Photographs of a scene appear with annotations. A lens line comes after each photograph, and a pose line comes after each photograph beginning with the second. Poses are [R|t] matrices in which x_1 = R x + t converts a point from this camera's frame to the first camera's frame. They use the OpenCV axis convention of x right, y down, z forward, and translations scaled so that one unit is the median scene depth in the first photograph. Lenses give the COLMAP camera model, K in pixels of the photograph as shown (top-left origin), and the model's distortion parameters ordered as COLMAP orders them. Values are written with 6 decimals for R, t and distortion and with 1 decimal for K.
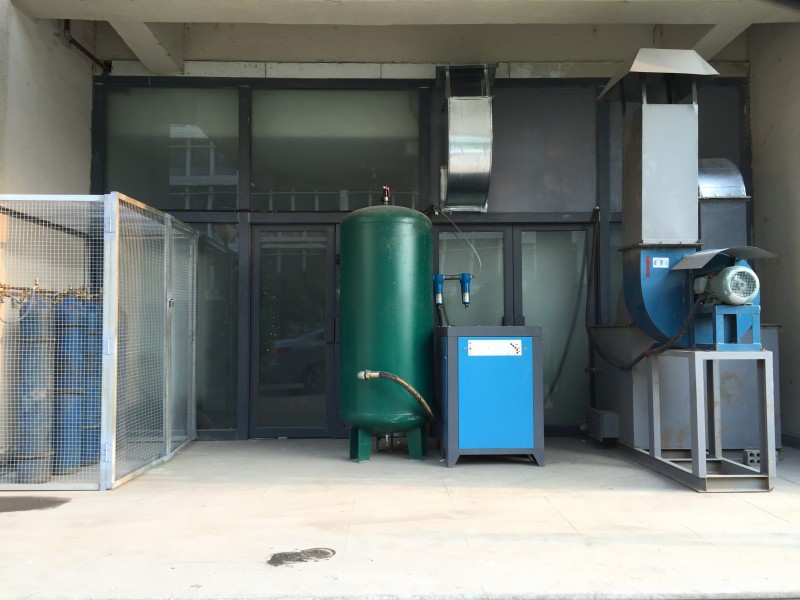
lens RADIAL K [[683.2, 0, 403.5], [0, 683.2, 297.8], [0, 0, 1]] dist [0.113525, -0.144085]
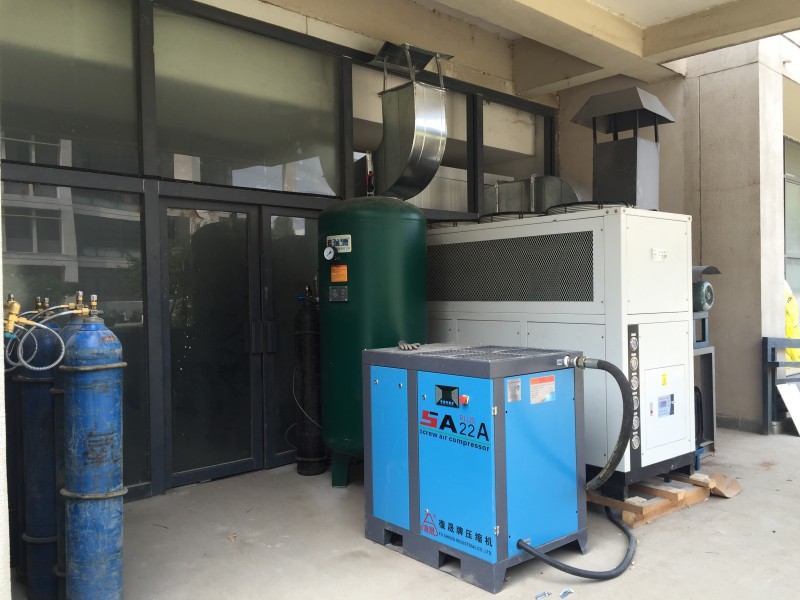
lens RADIAL K [[683.2, 0, 403.5], [0, 683.2, 297.8], [0, 0, 1]] dist [0.113525, -0.144085]
pose [[0.745724, -0.011635, 0.666153, -0.601228], [-0.020811, 0.998953, 0.040744, -0.042042], [-0.665930, -0.044247, 0.744701, 0.329542]]
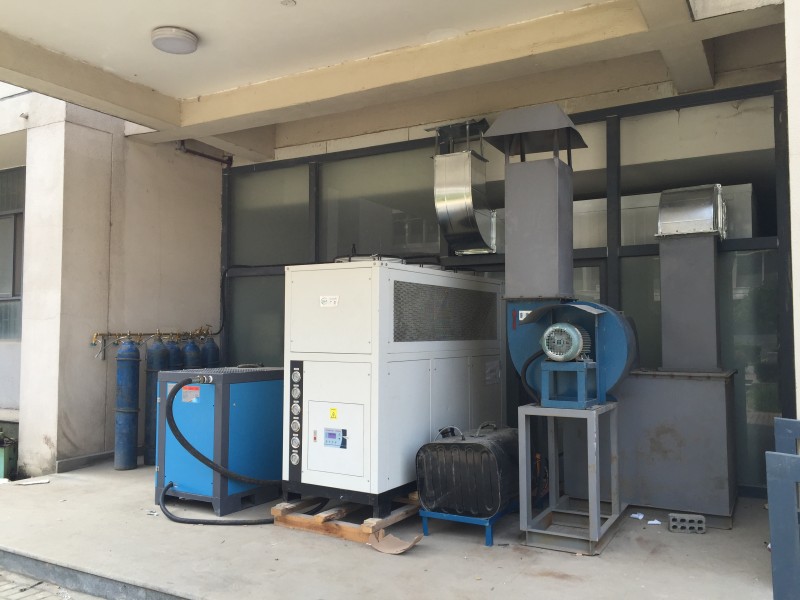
lens RADIAL K [[683.2, 0, 403.5], [0, 683.2, 297.8], [0, 0, 1]] dist [0.113525, -0.144085]
pose [[0.857609, -0.018121, -0.513982, 0.611443], [0.018632, 0.999818, -0.004162, -0.063200], [0.513964, -0.006007, 0.857791, 0.031608]]
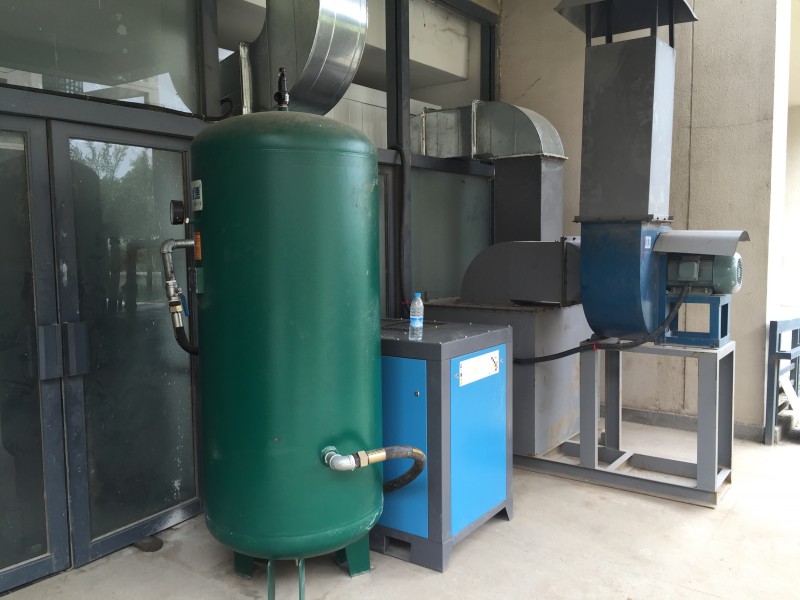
lens RADIAL K [[683.2, 0, 403.5], [0, 683.2, 297.8], [0, 0, 1]] dist [0.113525, -0.144085]
pose [[0.621899, -0.068427, 0.780102, -0.377857], [-0.028389, 0.993550, 0.109782, -0.056283], [-0.782583, -0.090419, 0.615945, 0.606567]]
